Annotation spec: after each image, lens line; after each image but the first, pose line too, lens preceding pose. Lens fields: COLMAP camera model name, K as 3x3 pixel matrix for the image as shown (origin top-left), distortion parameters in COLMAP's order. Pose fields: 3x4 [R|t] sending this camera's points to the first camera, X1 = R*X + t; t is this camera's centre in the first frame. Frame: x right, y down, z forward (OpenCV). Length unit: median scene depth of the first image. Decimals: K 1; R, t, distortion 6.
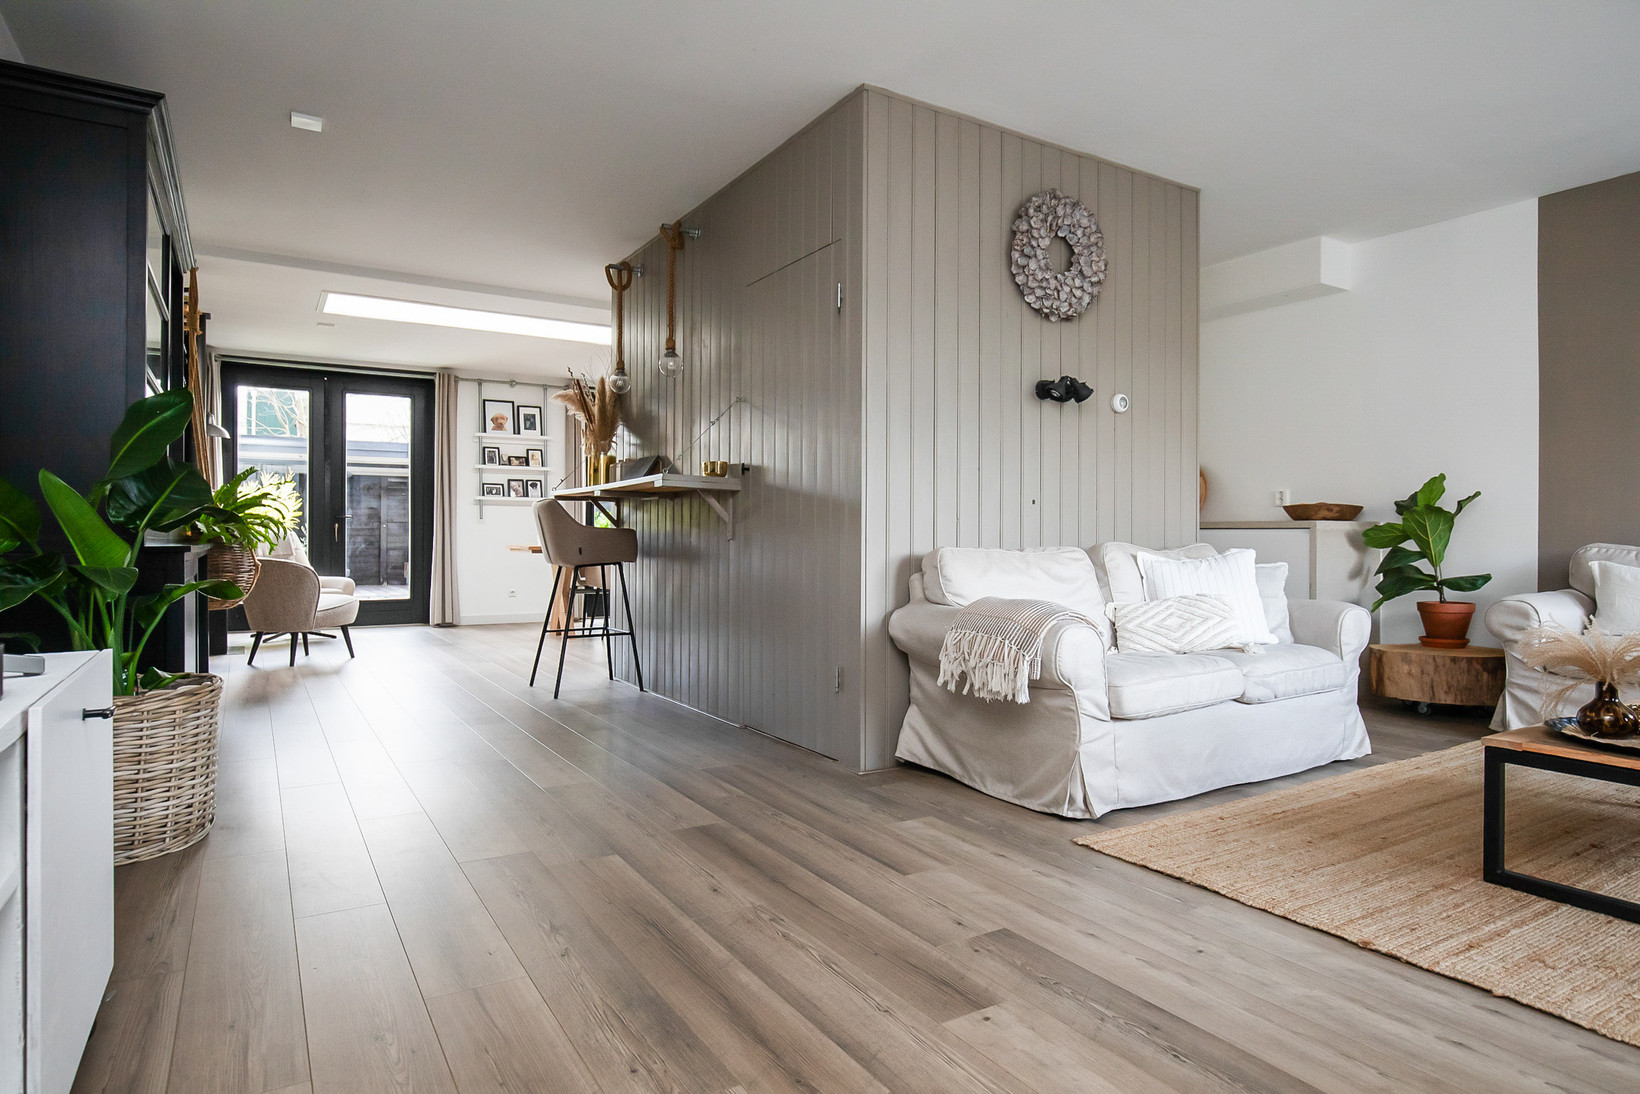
lens RADIAL K [[938.1, 0, 820.0], [0, 938.1, 547.0], [0, 0, 1]] dist [-0.013841, 0.001323]
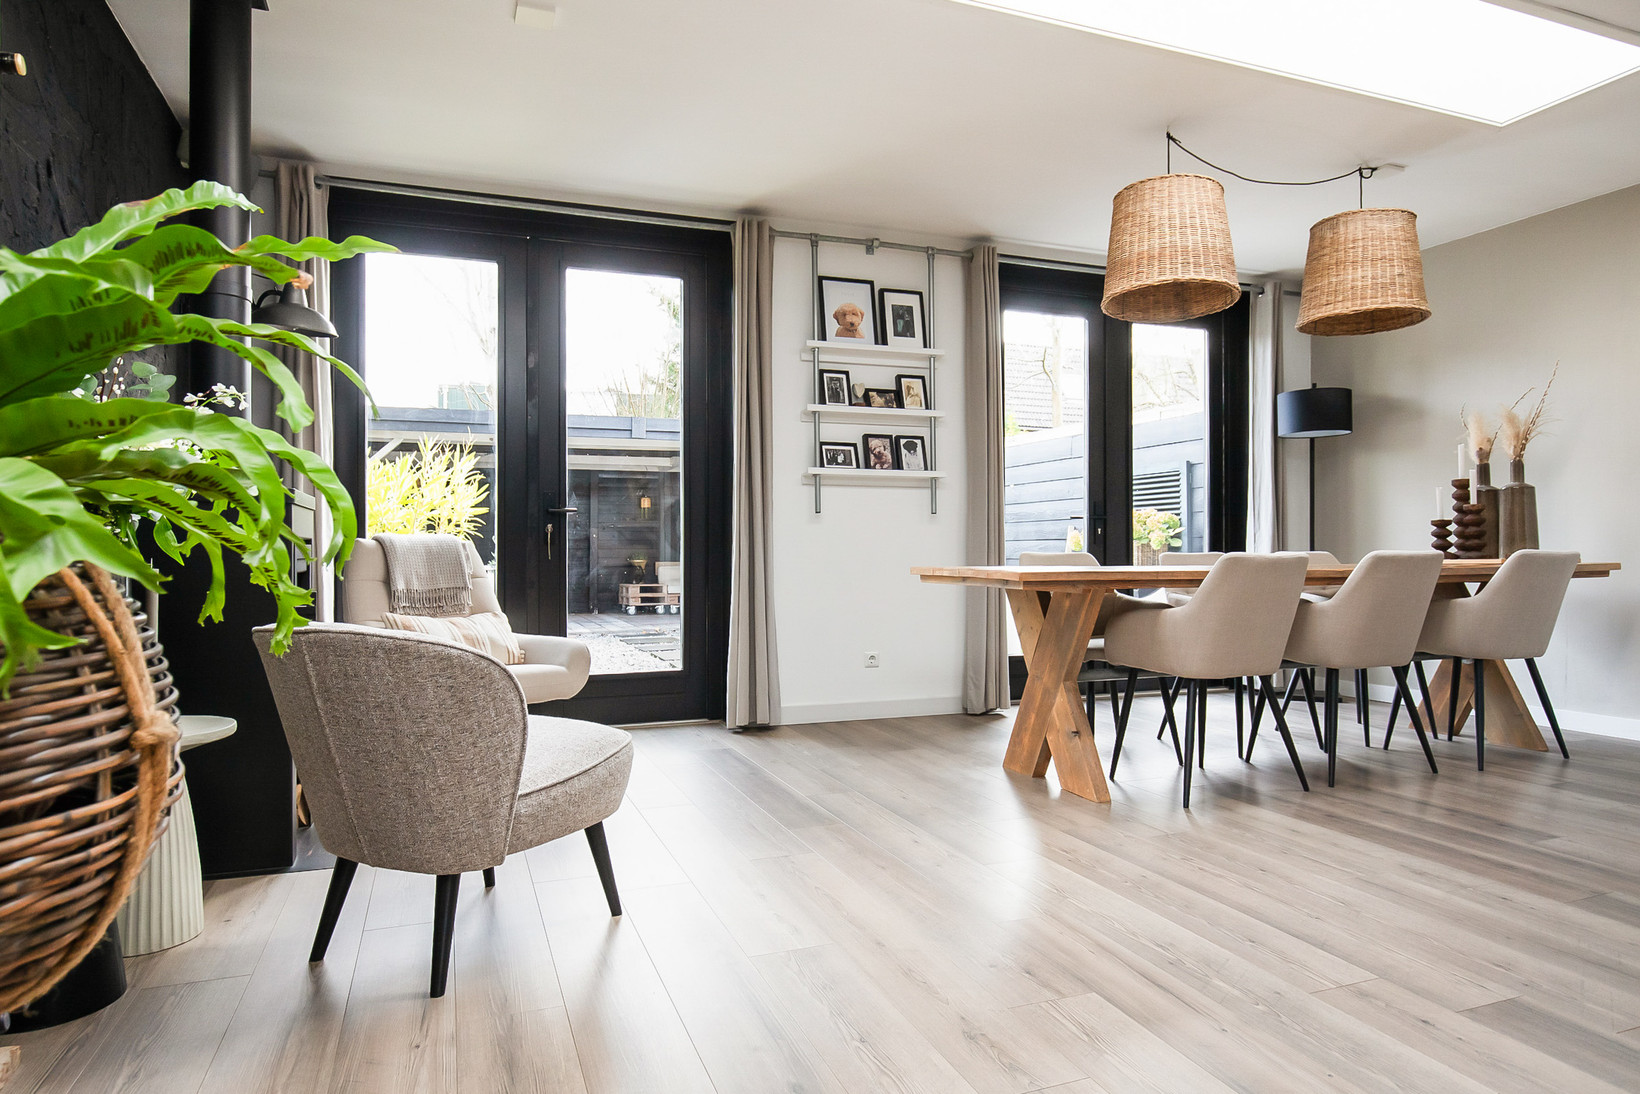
lens RADIAL K [[962.6, 0, 820.0], [0, 962.6, 547.0], [0, 0, 1]] dist [-0.015685, 0.000229]
pose [[0.983203, -0.007240, -0.182371, -0.622938], [0.005123, 0.999914, -0.012077, -0.012693], [0.182443, 0.010940, 0.983156, 1.153336]]
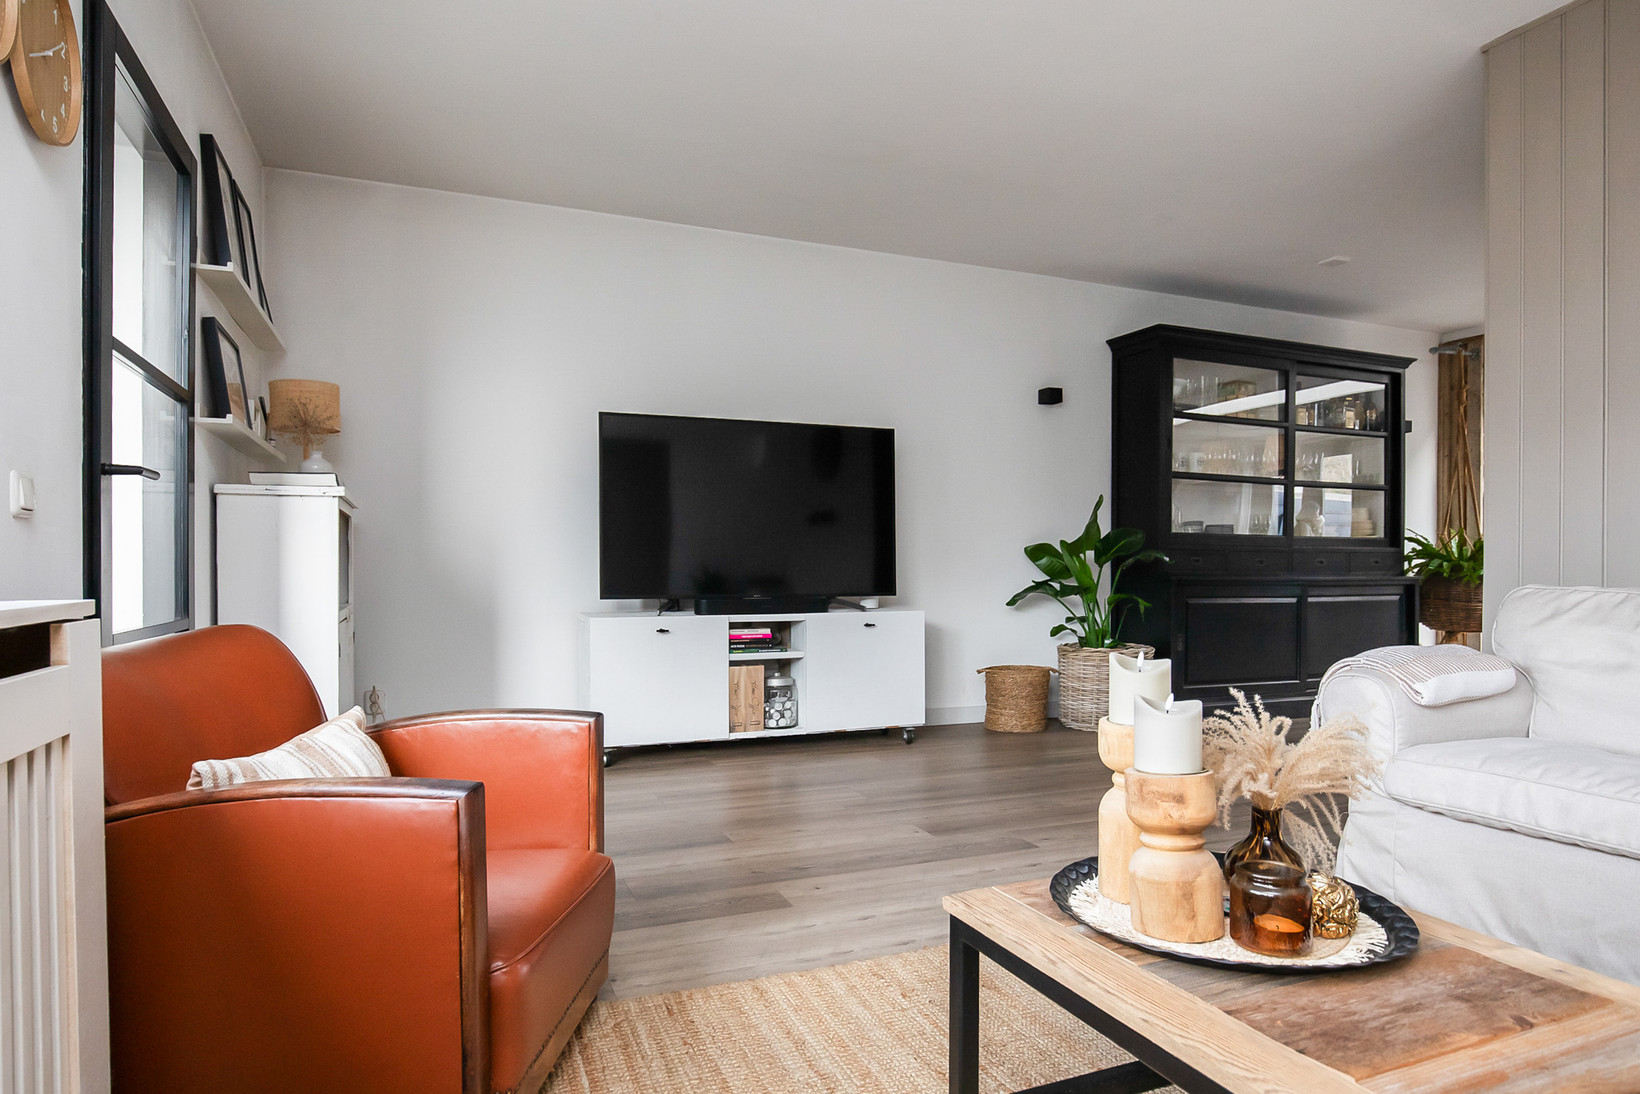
lens RADIAL K [[959.2, 0, 811.5], [0, 959.2, 578.9], [0, 0, 1]] dist [-0.001036, 0.000349]
pose [[-0.163745, 0.005735, -0.986486, 0.895822], [-0.014094, 0.999867, 0.008152, -0.002591], [0.986402, 0.015239, -0.163643, 0.474364]]
